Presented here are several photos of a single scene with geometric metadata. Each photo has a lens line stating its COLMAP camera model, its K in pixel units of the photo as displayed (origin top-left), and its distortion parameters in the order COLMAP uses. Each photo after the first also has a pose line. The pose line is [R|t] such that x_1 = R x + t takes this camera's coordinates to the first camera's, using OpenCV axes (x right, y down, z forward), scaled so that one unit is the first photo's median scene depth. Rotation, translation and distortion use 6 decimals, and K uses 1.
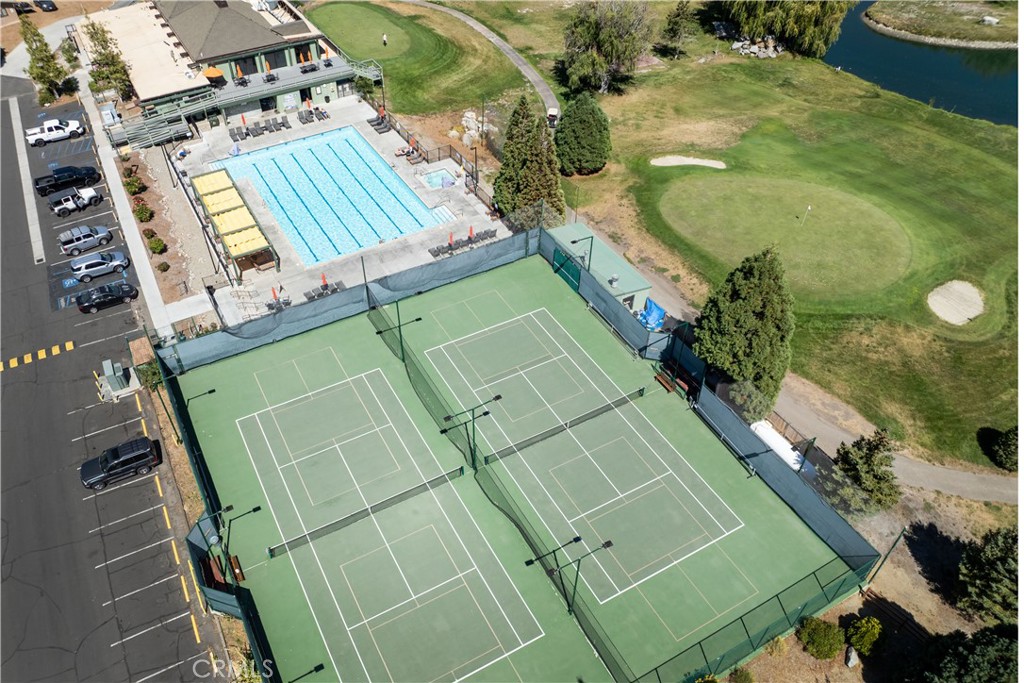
lens RADIAL K [[742.9, 0, 480.7], [0, 742.9, 337.1], [0, 0, 1]] dist [-0.031860, -0.000696]
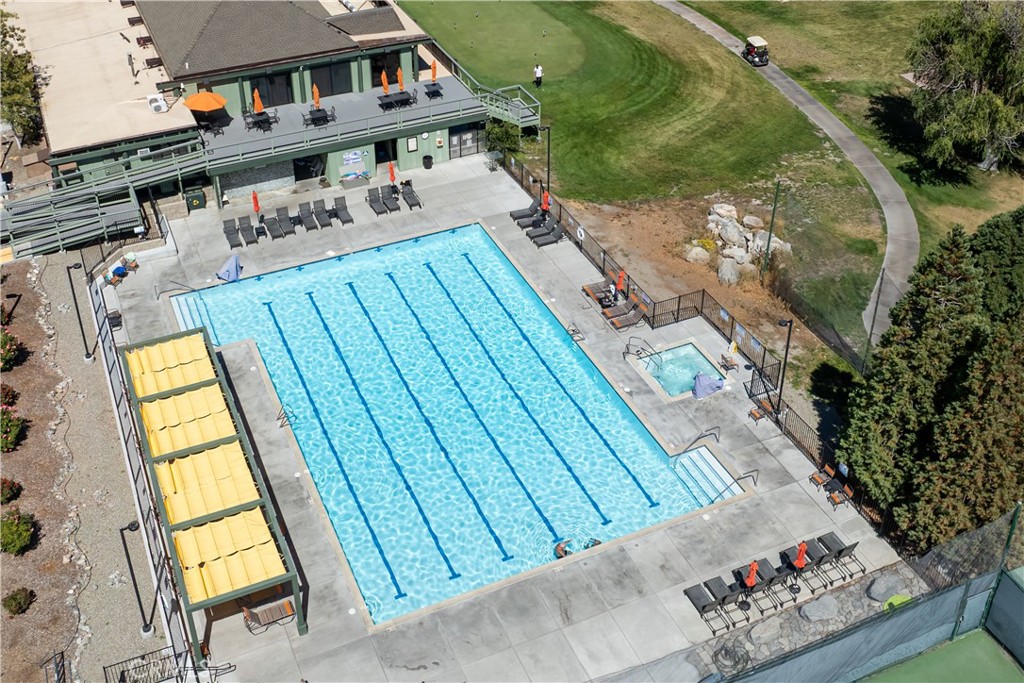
lens RADIAL K [[1132.0, 0, 492.5], [0, 1132.0, 197.6], [0, 0, 1]] dist [0.004484, -0.050163]
pose [[0.994937, 0.049824, -0.087281, -0.101012], [-0.067953, 0.973363, -0.218967, -0.141239], [0.074046, 0.223790, 0.971821, 0.286960]]
